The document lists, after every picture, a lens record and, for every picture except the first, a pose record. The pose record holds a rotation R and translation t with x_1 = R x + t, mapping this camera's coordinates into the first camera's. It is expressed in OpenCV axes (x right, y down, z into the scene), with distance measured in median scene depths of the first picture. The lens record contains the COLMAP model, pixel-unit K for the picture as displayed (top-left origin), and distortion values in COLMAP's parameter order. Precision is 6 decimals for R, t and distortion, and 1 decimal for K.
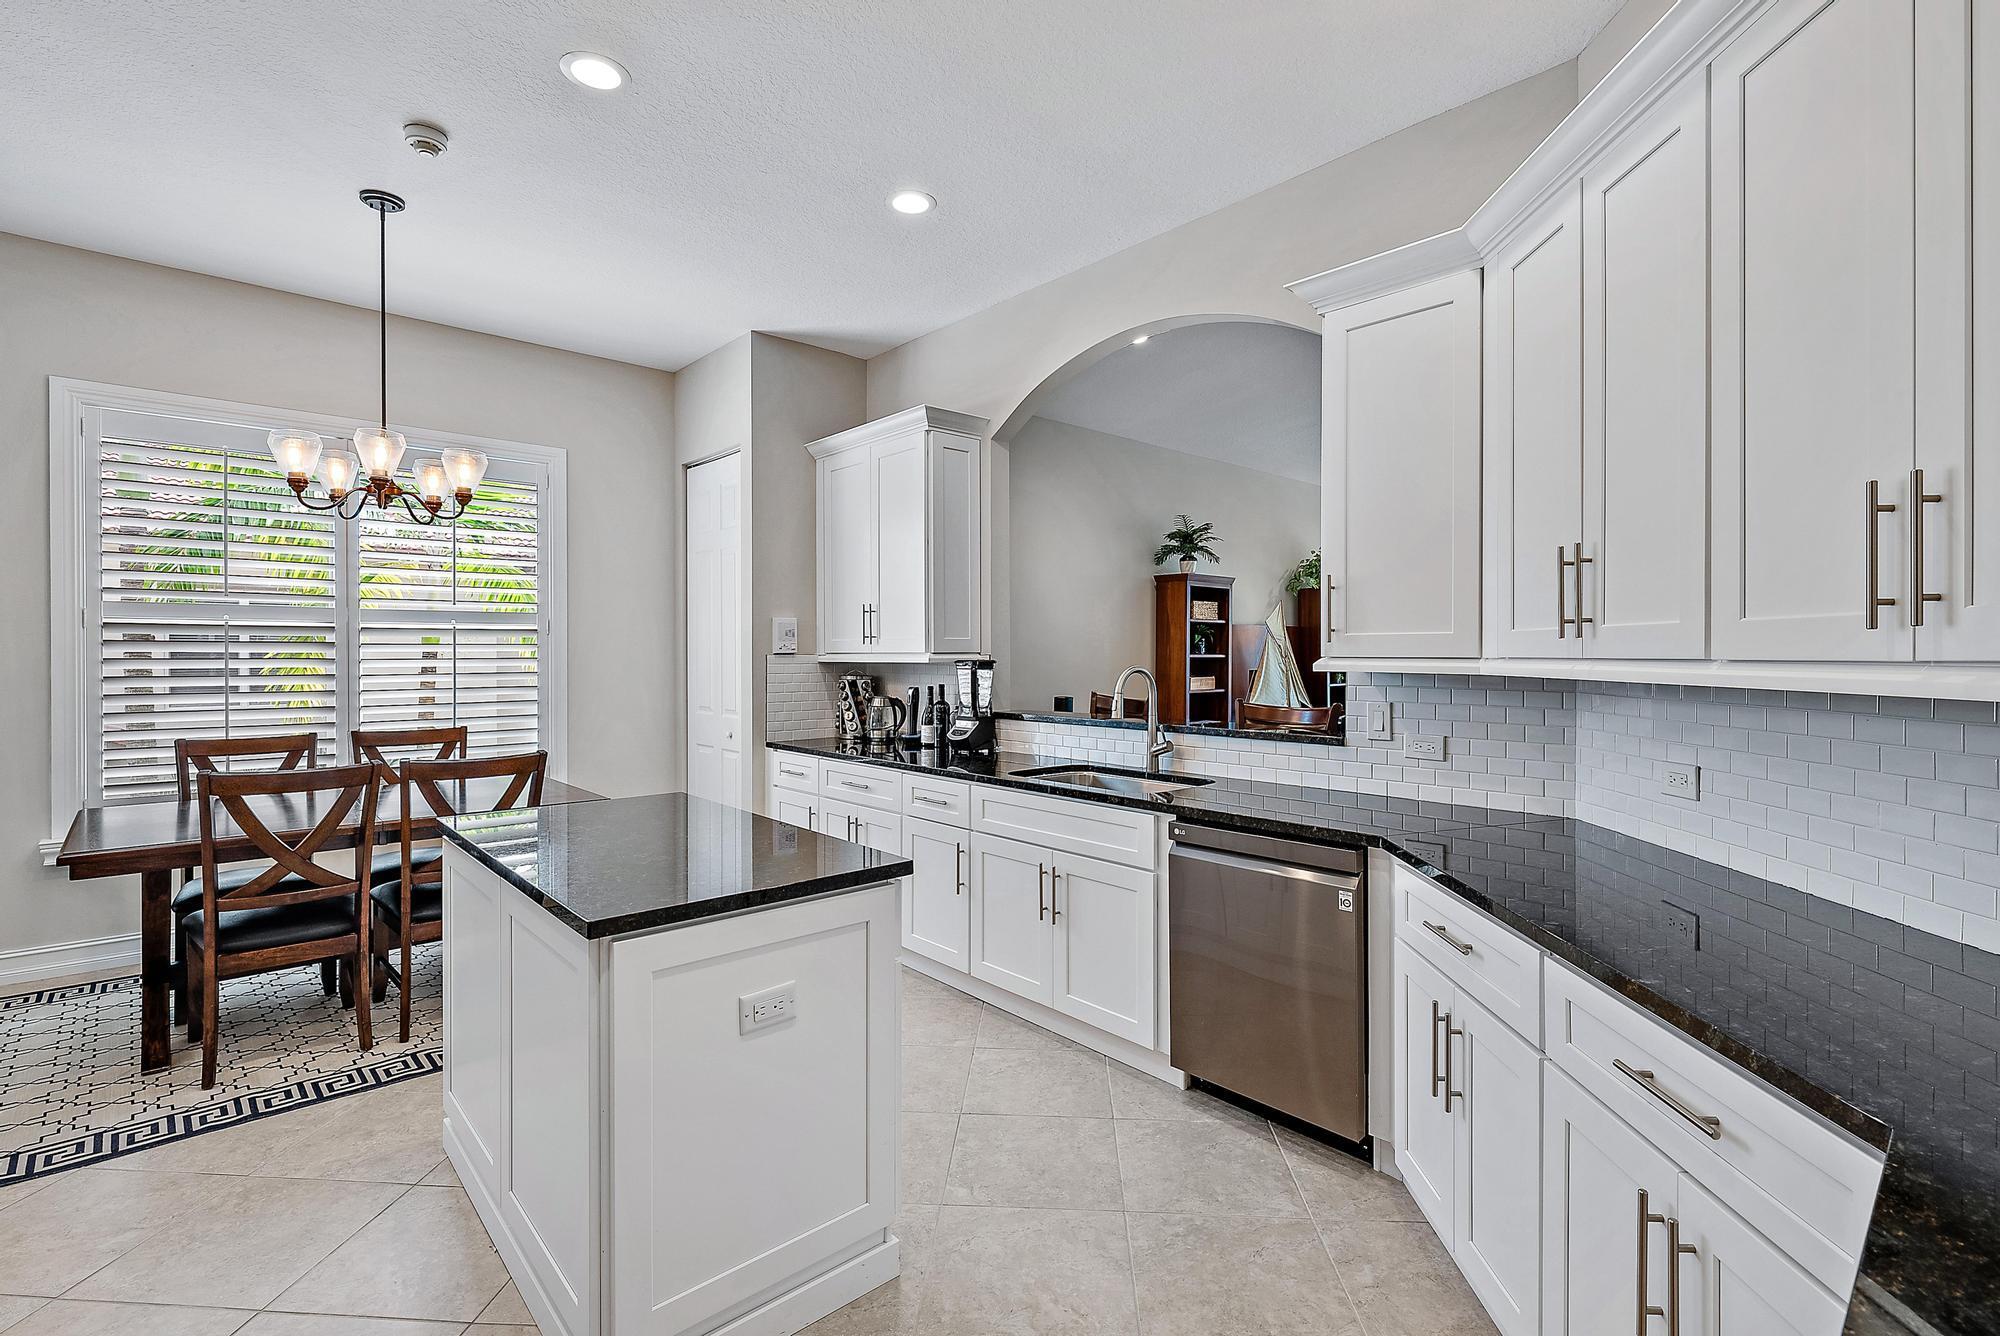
lens RADIAL K [[909.3, 0, 1006.2], [0, 909.3, 659.3], [0, 0, 1]] dist [0.001217, -0.000002]
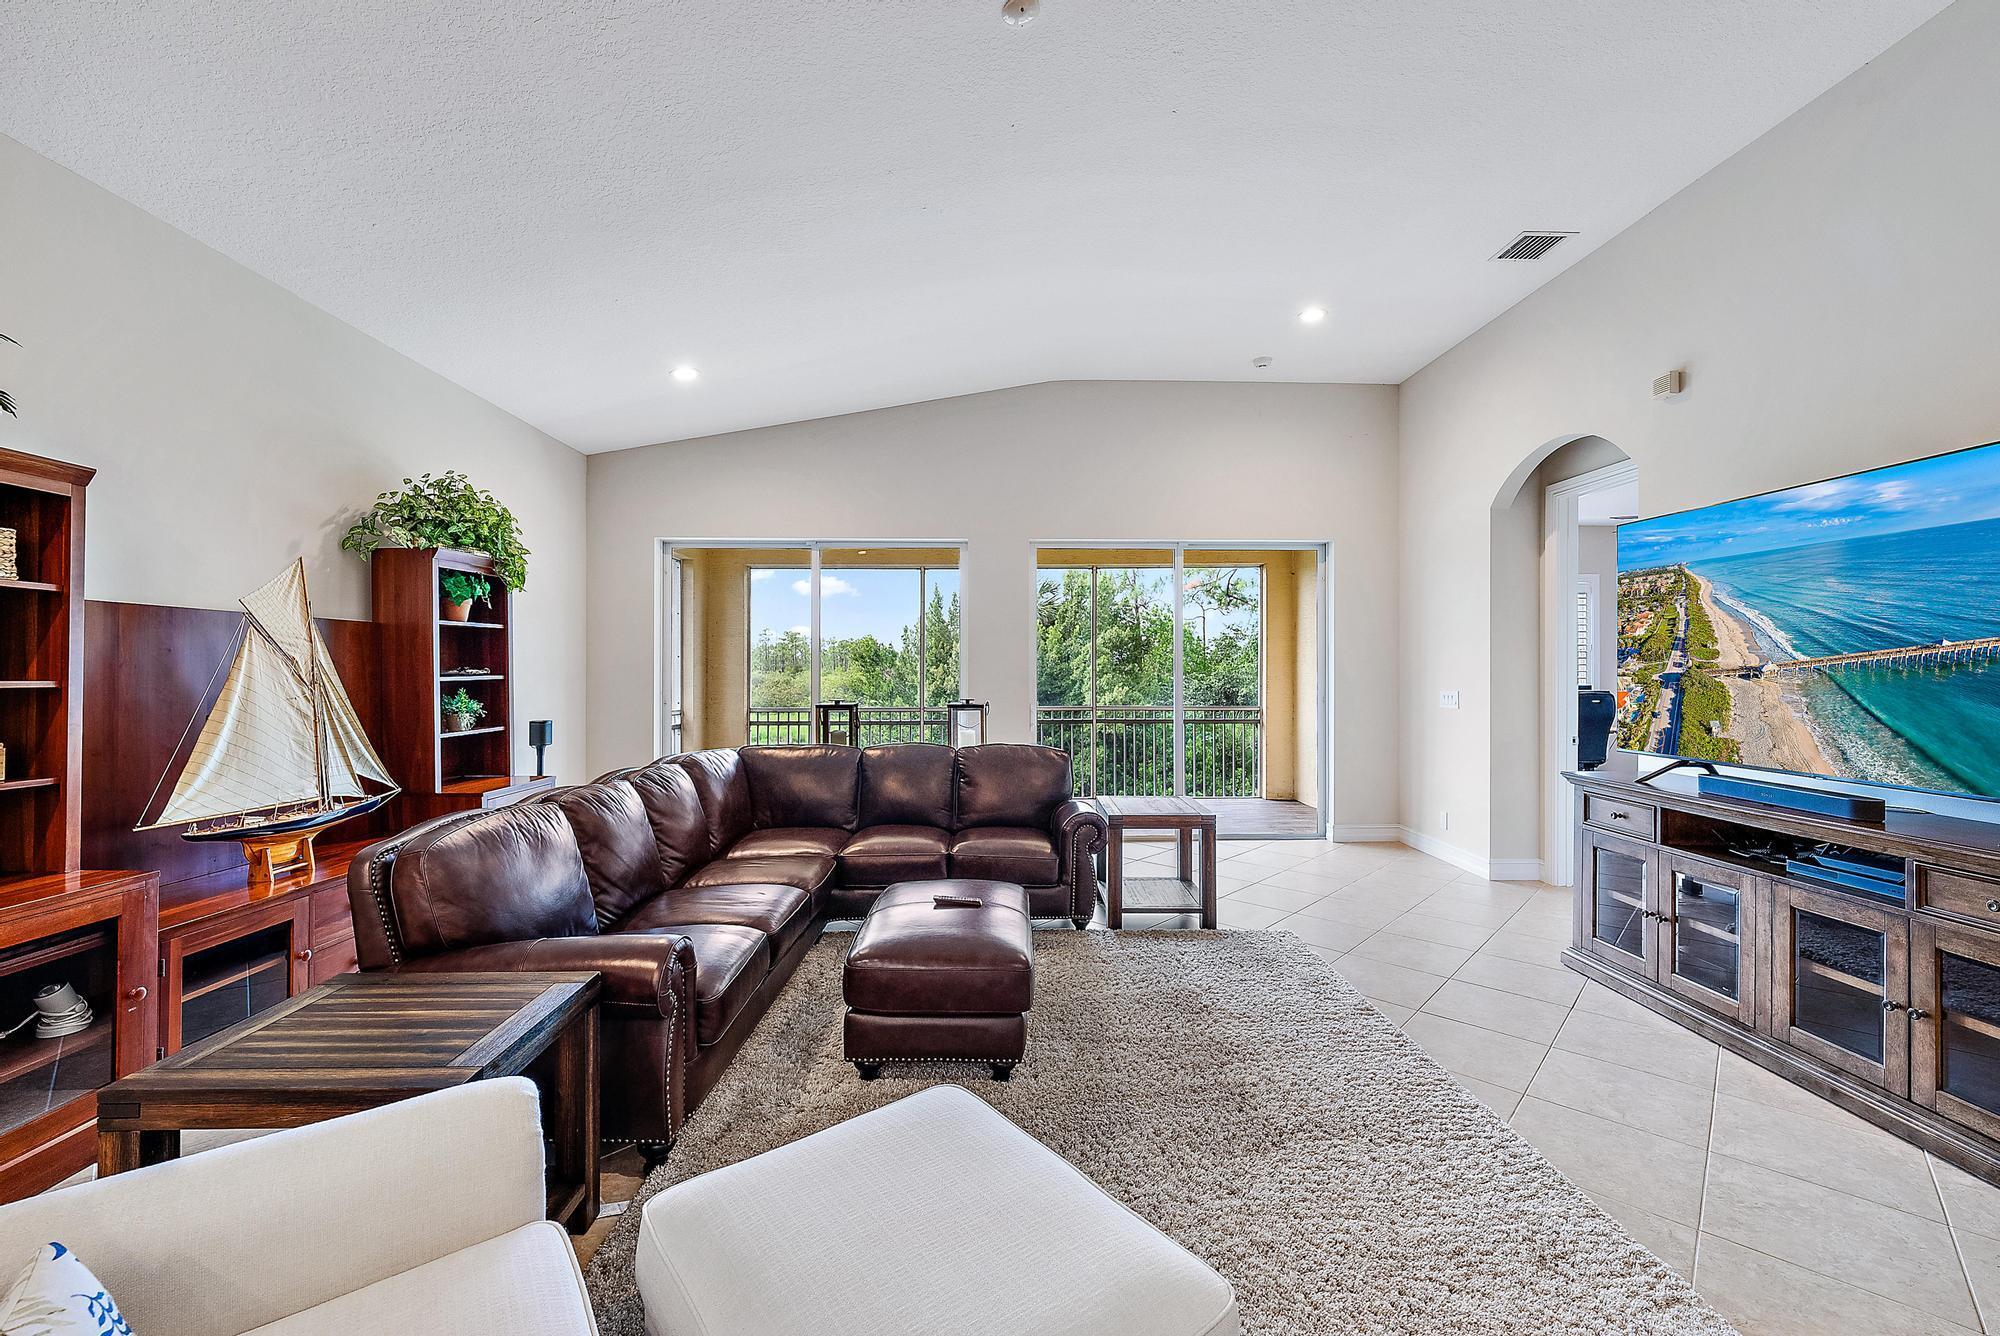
lens RADIAL K [[811.9, 0, 1004.1], [0, 811.9, 672.6], [0, 0, 1]] dist [-0.001543, -0.000200]
pose [[0.652239, 0.001031, 0.758012, 0.467758], [0.004844, 0.999973, -0.005528, -0.008501], [-0.757998, 0.007277, 0.652217, 0.983716]]
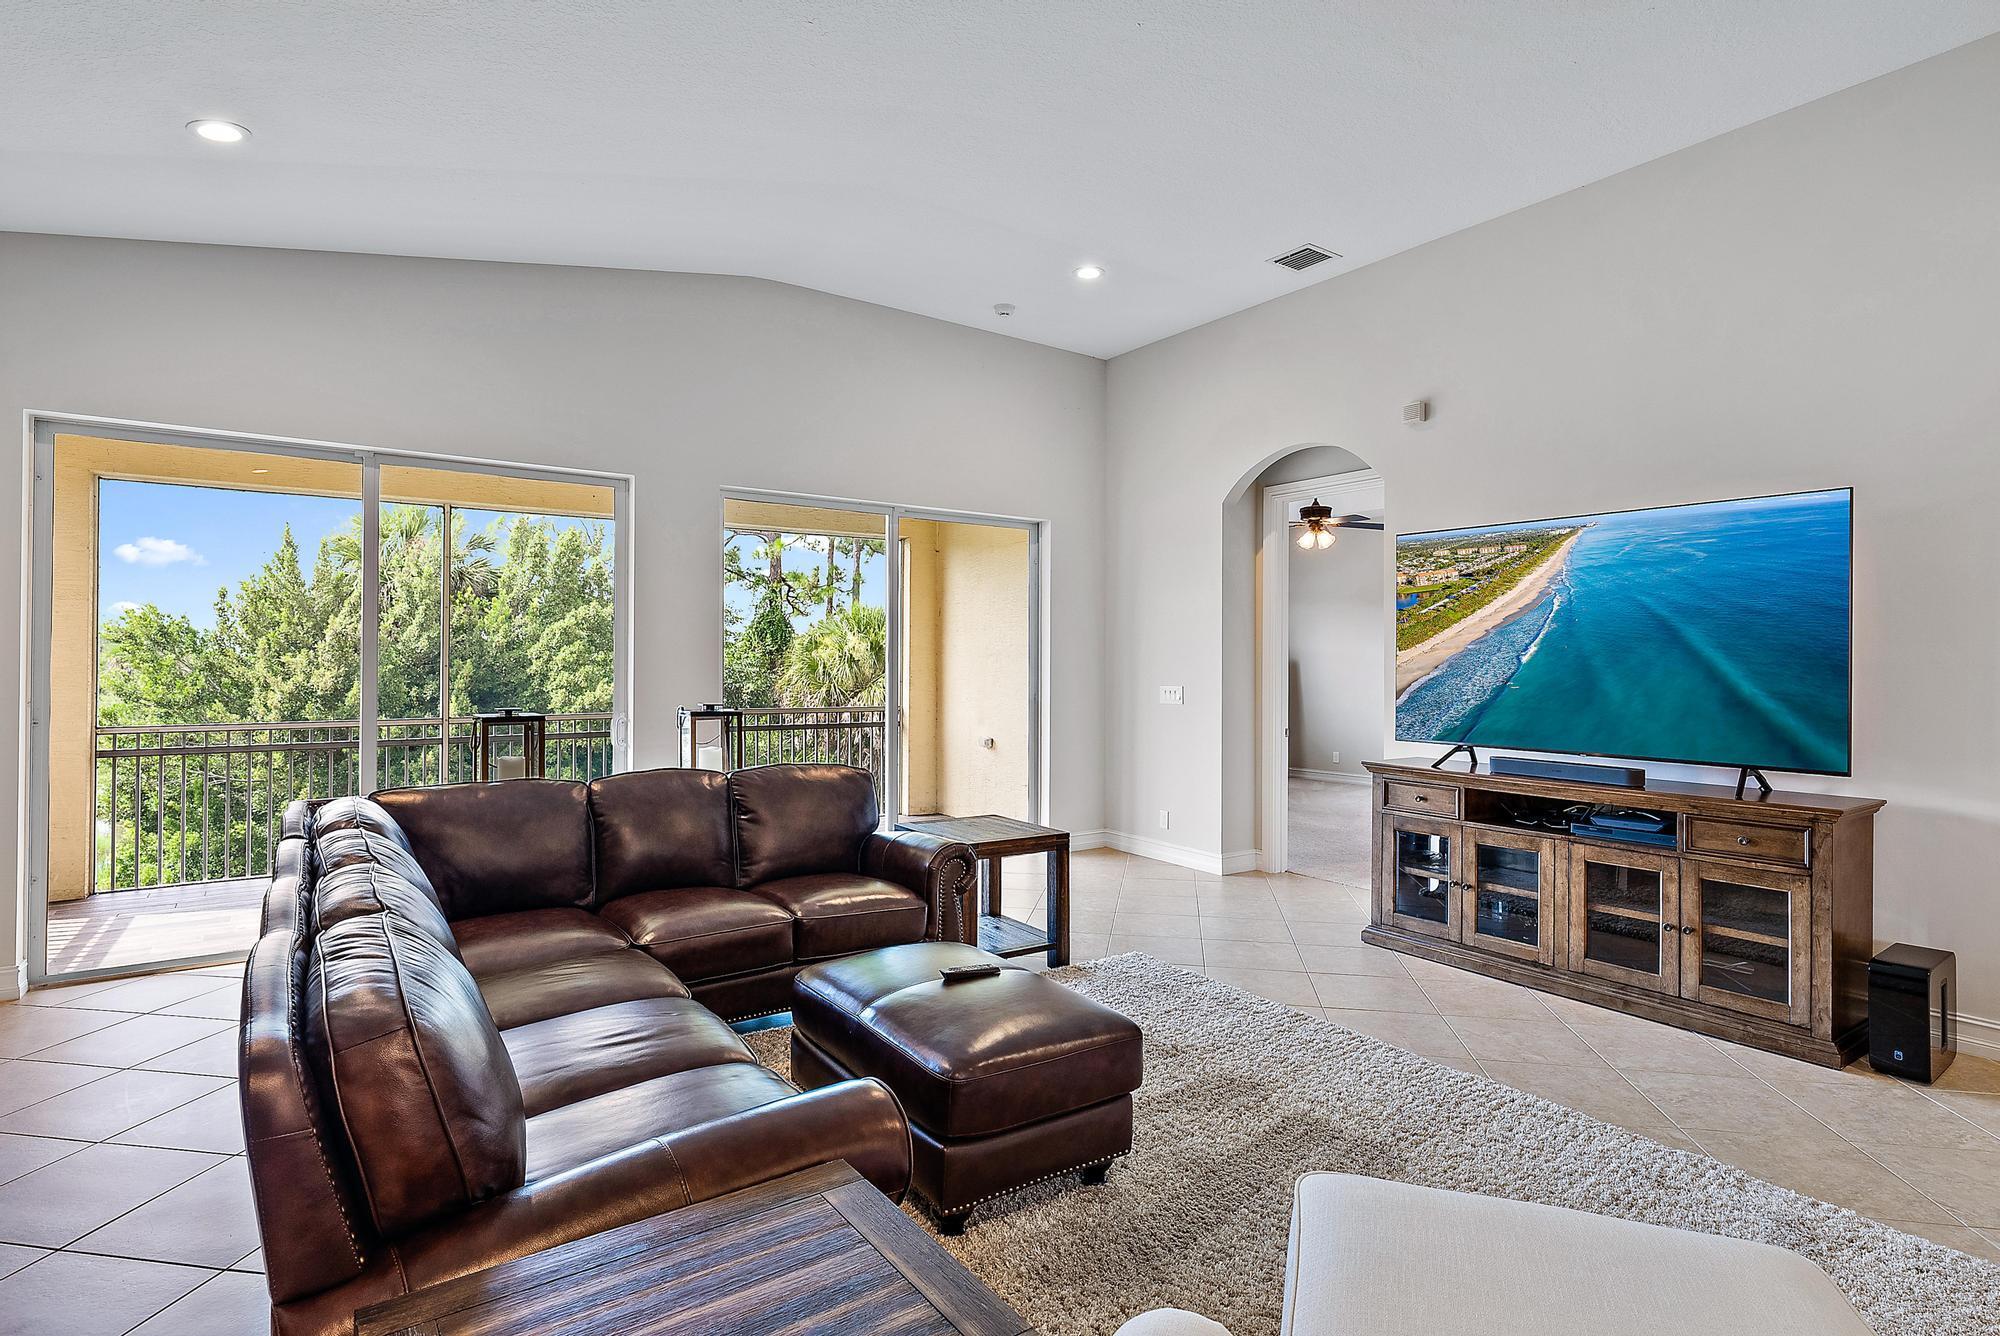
lens RADIAL K [[1010.9, 0, 1007.8], [0, 1010.9, 659.2], [0, 0, 1]] dist [0.001438, 0.000046]
pose [[0.116675, 0.006497, 0.993149, 0.303120], [0.004027, 0.999967, -0.007015, -0.015530], [-0.993162, 0.004818, 0.116645, 1.415348]]
